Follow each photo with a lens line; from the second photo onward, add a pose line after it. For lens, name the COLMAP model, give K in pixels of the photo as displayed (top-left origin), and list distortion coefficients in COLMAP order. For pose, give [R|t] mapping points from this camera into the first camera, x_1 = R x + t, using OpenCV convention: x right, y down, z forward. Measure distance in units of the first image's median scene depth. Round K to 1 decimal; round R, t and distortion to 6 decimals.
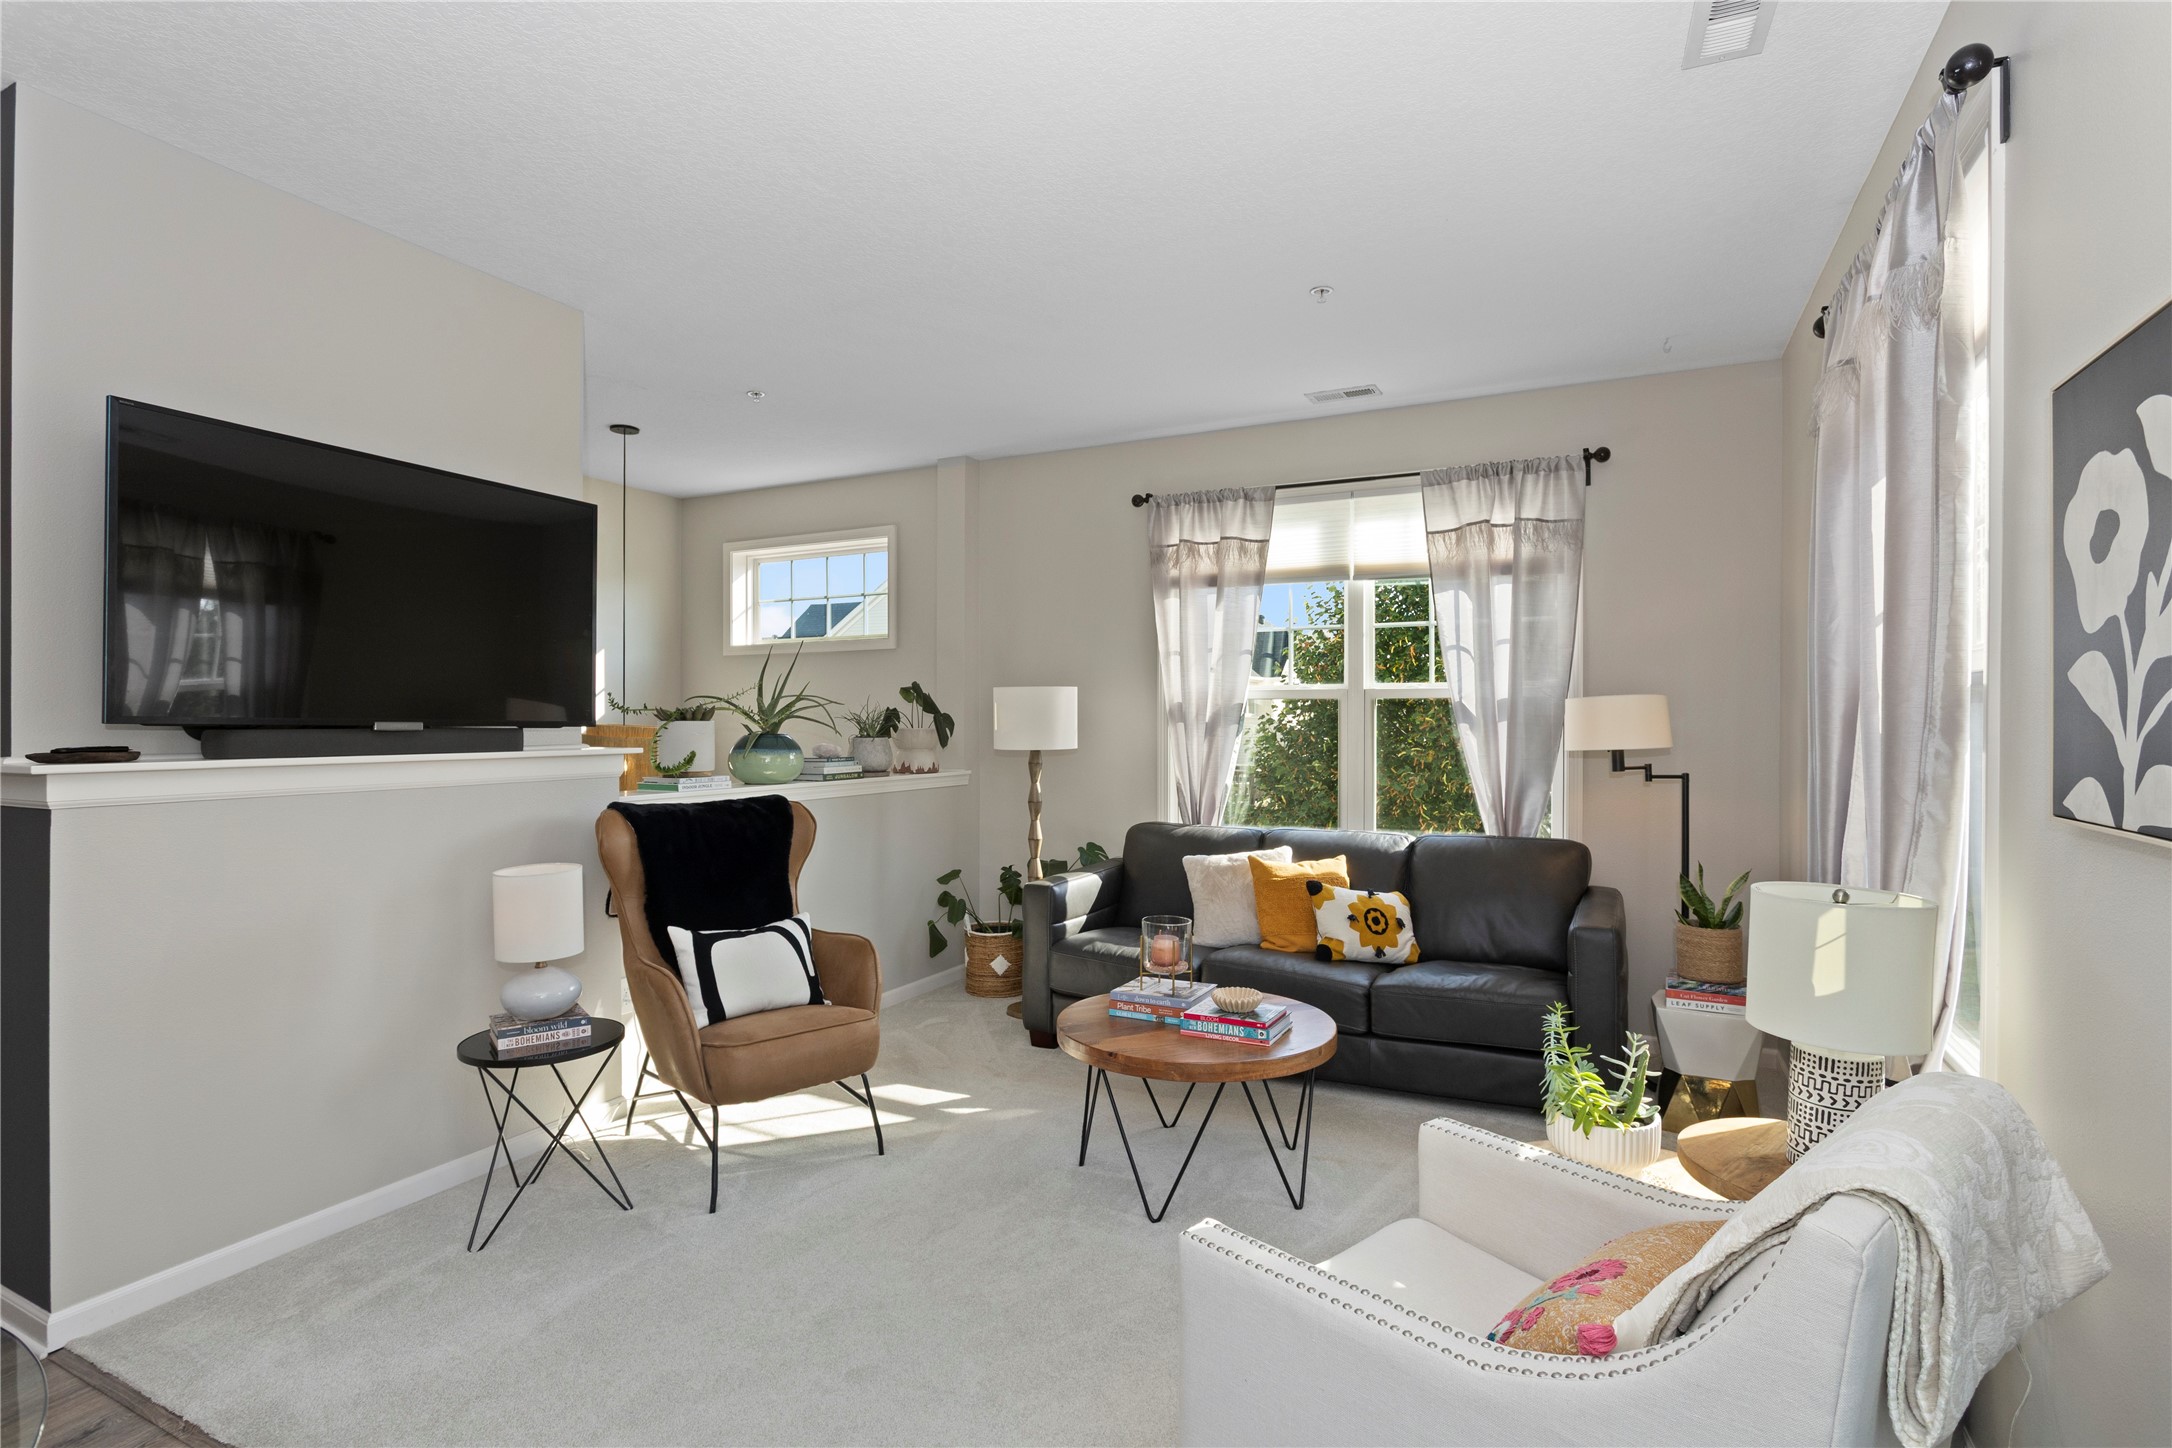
lens RADIAL K [[1061.2, 0, 1094.2], [0, 1061.2, 721.5], [0, 0, 1]] dist [-0.000796, 0.000768]
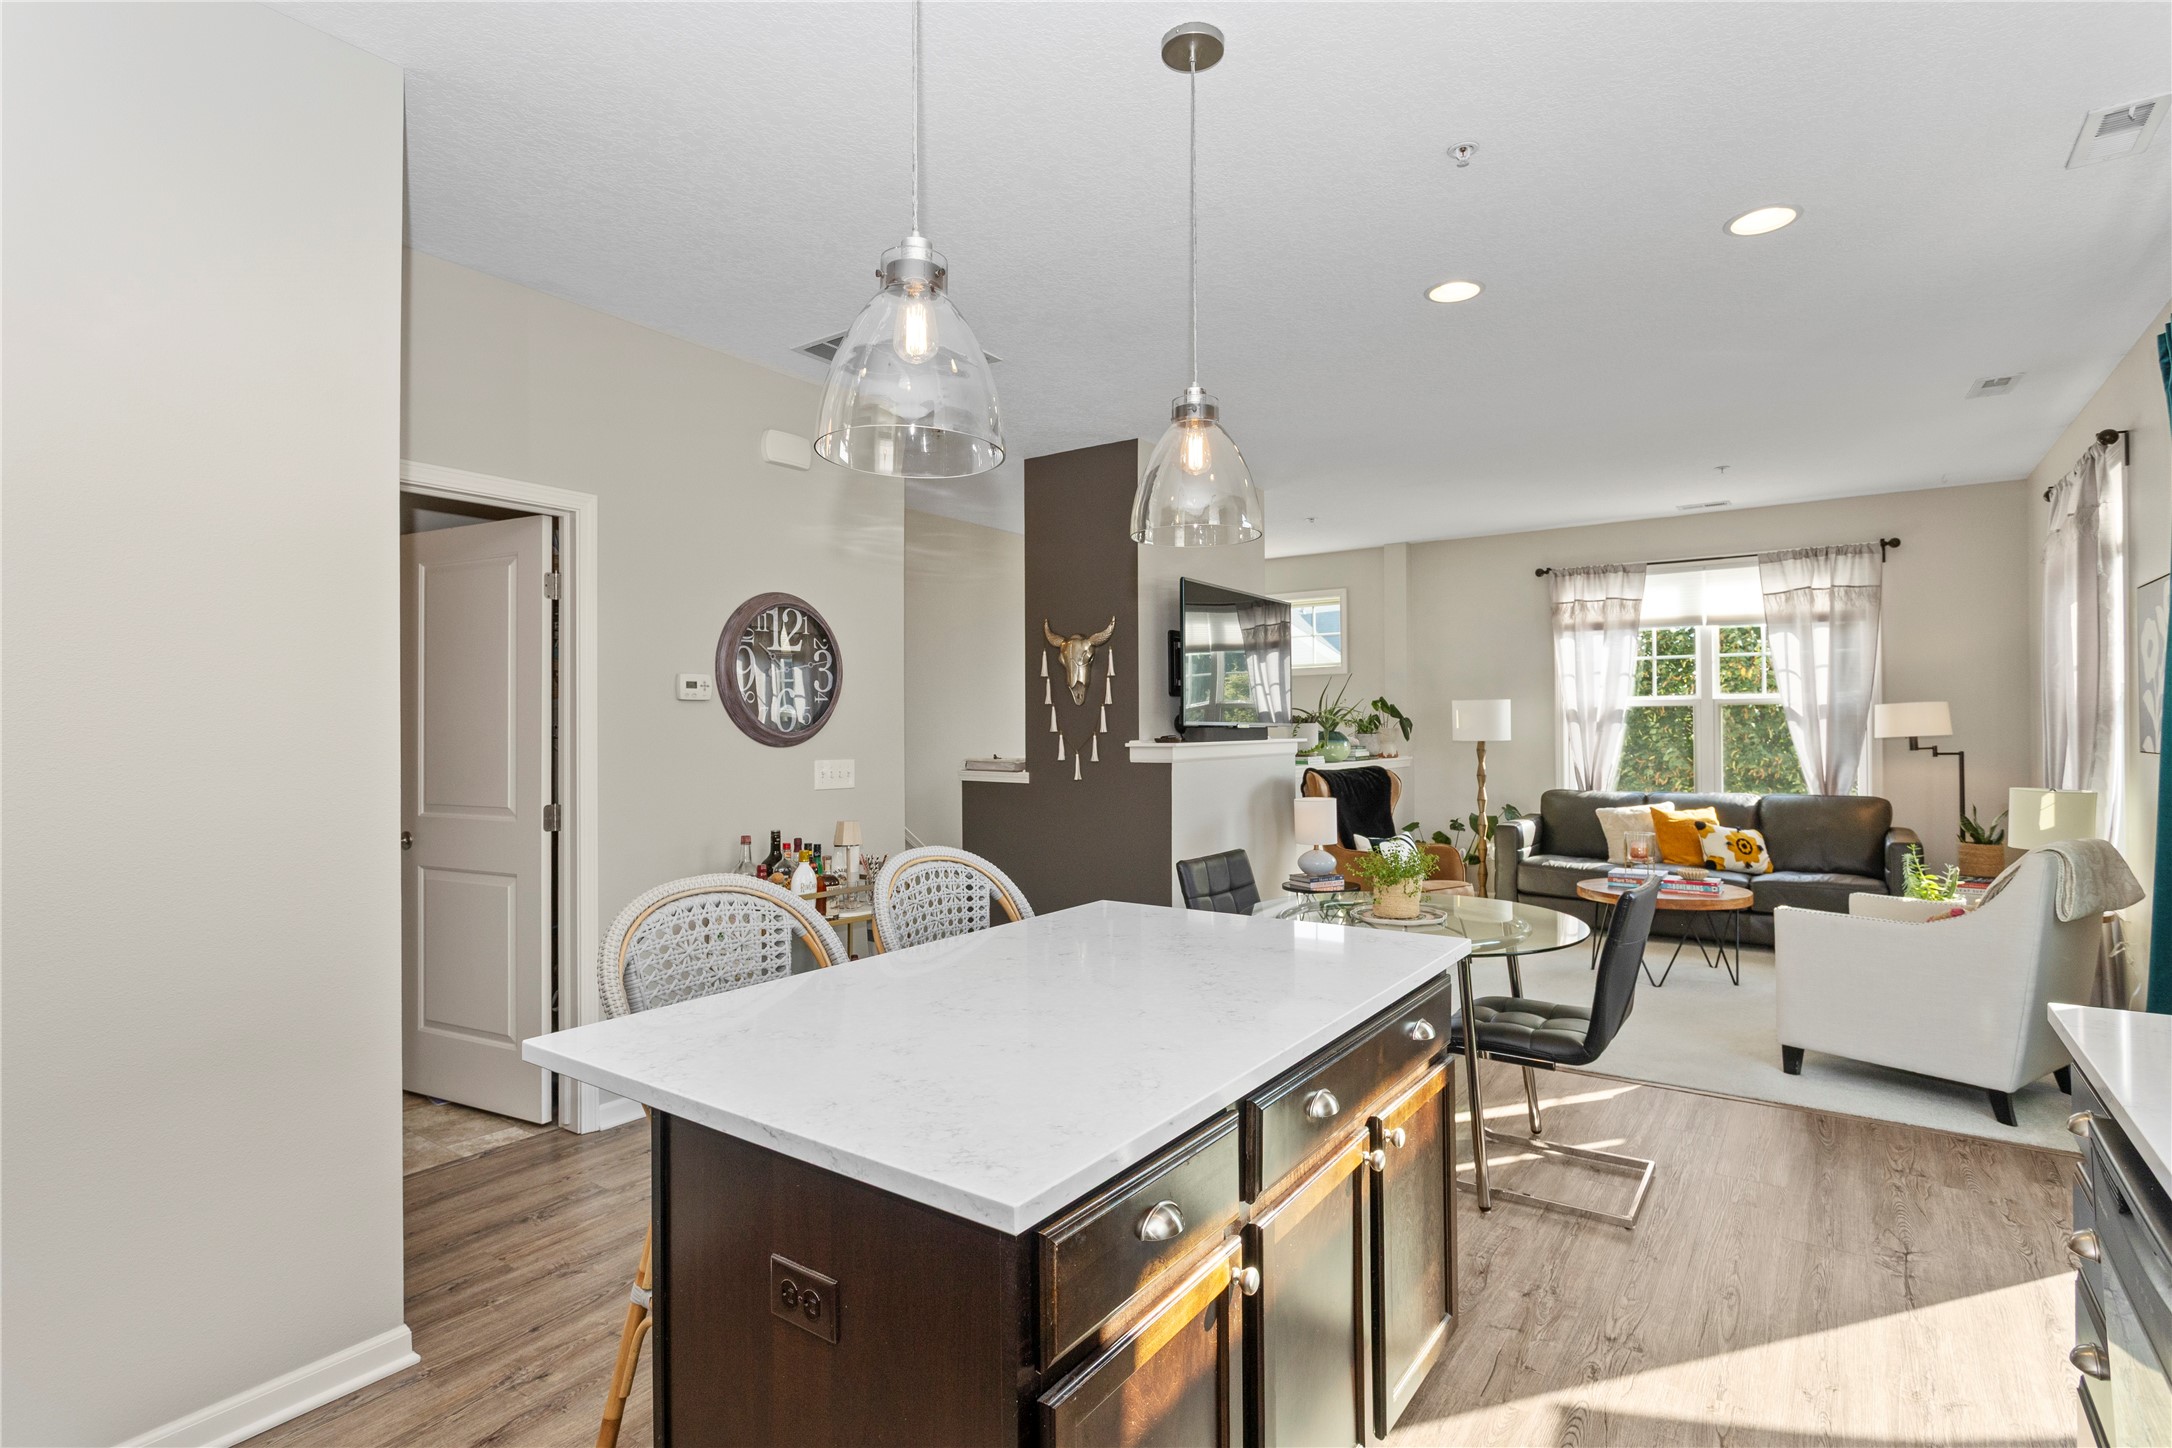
lens RADIAL K [[1055.0, 0, 1100.4], [0, 1055.0, 715.5], [0, 0, 1]] dist [-0.001582, 0.000305]
pose [[0.987907, -0.009201, -0.154772, -0.395238], [0.007627, 0.999913, -0.010762, 0.002487], [0.154857, 0.009452, 0.987892, -0.635158]]
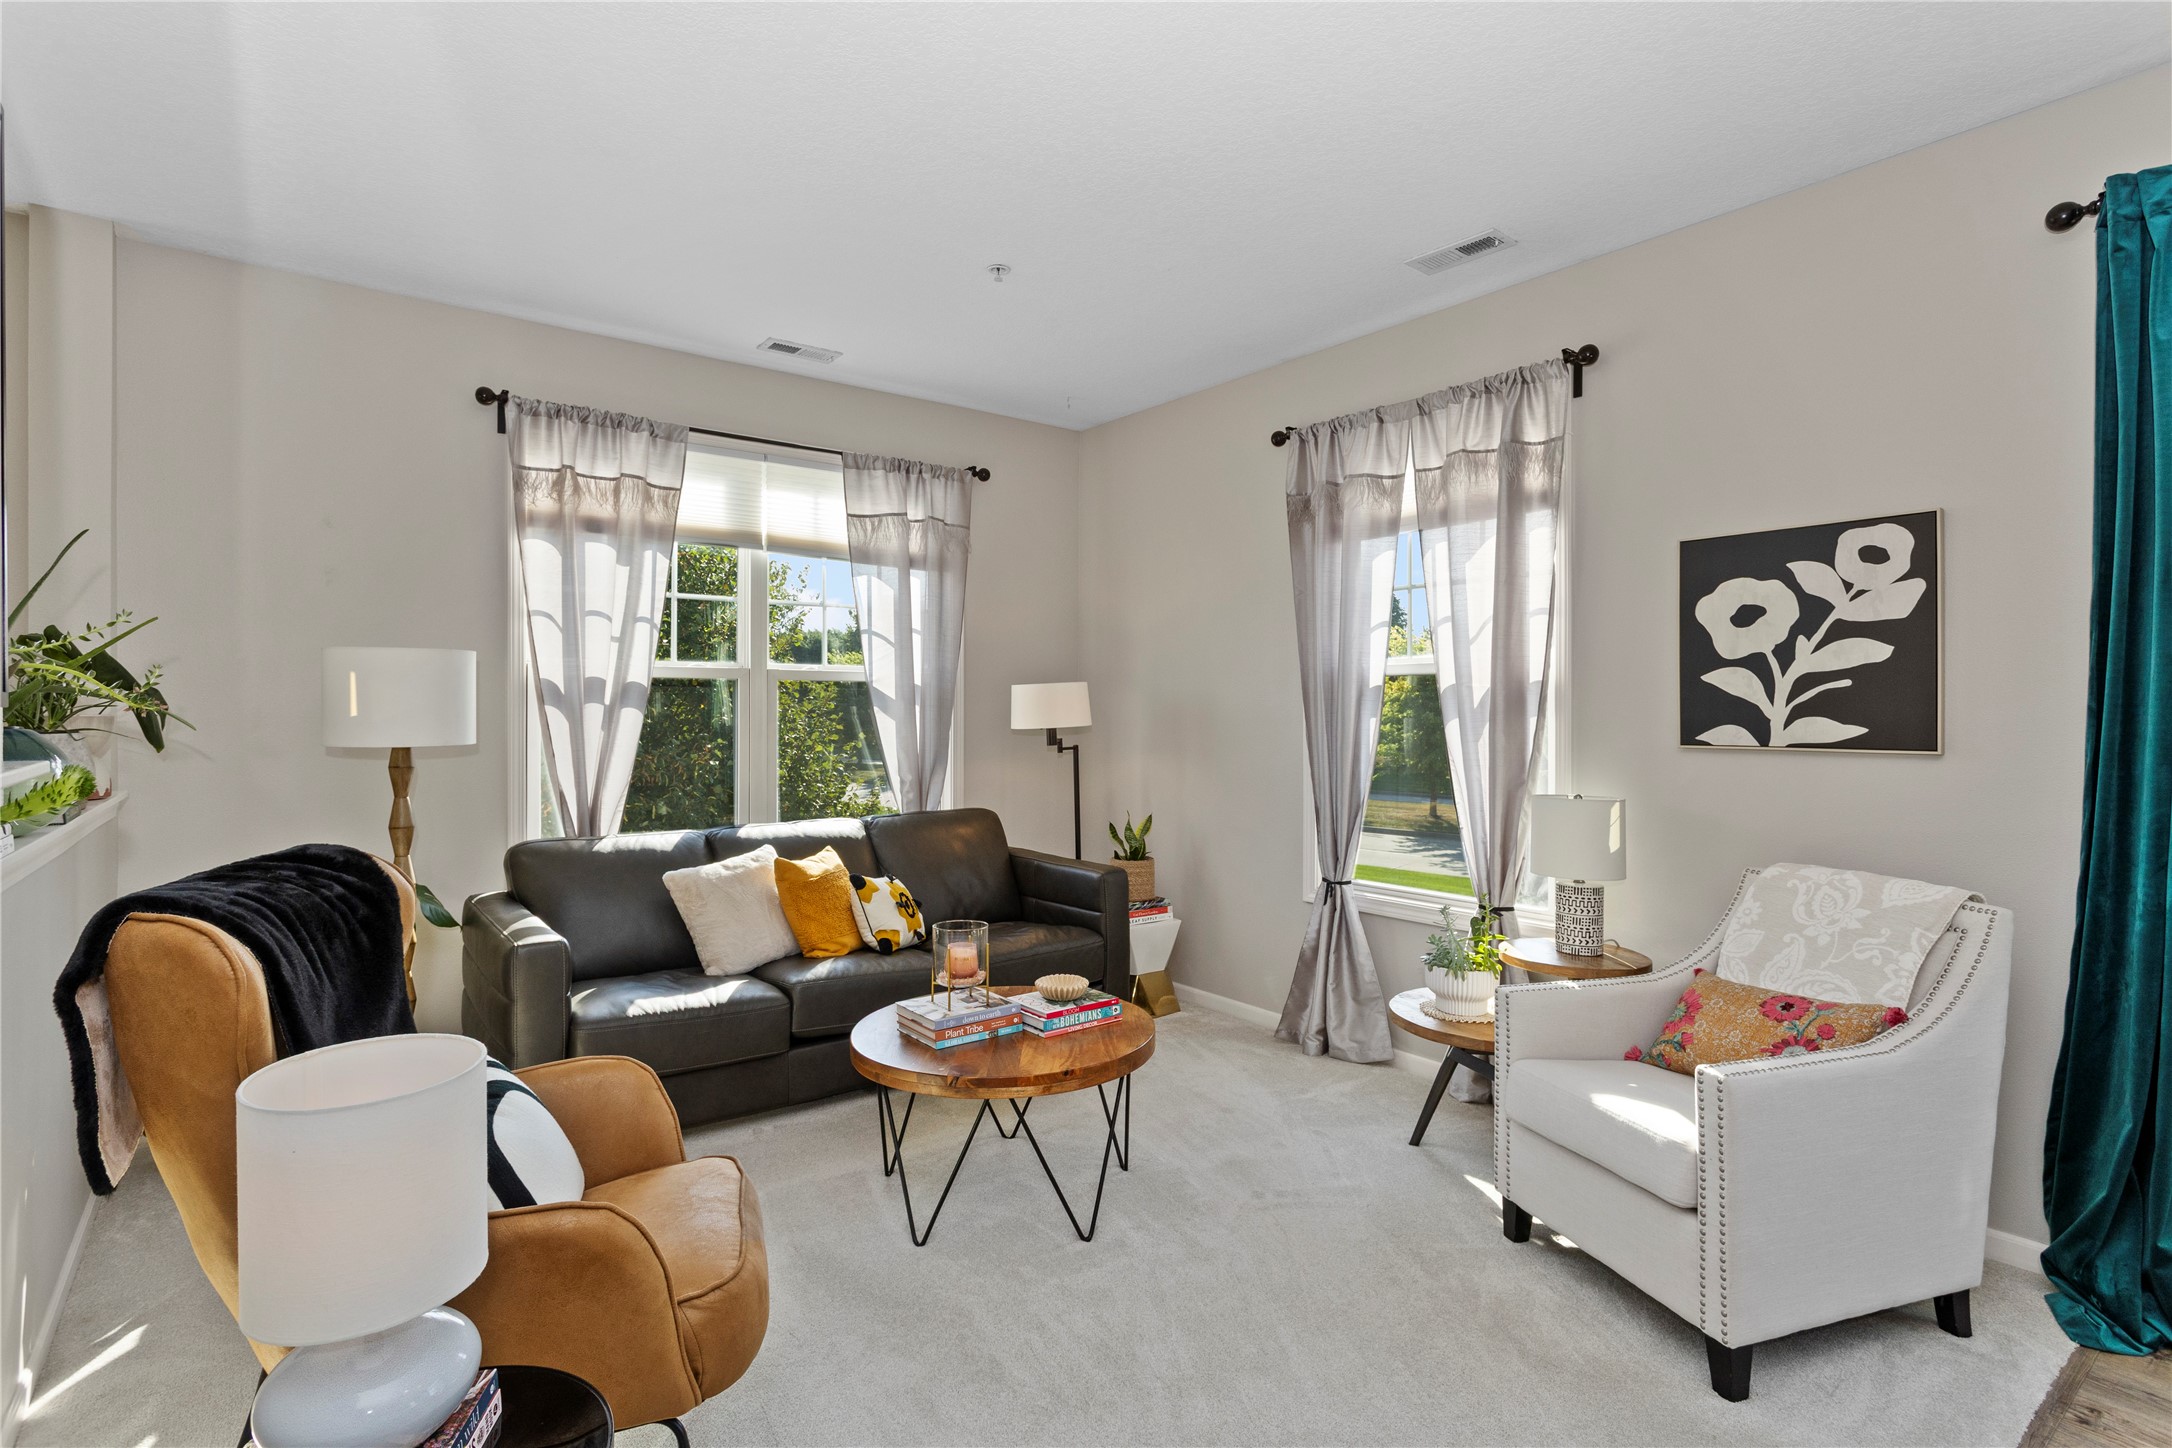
lens RADIAL K [[1056.1, 0, 1084.9], [0, 1056.1, 703.8], [0, 0, 1]] dist [0.006604, 0.000261]
pose [[0.444258, 0.002439, 0.895896, -0.491591], [0.002679, 0.999988, -0.004051, 0.004191], [-0.895895, 0.004200, 0.444246, 0.373779]]
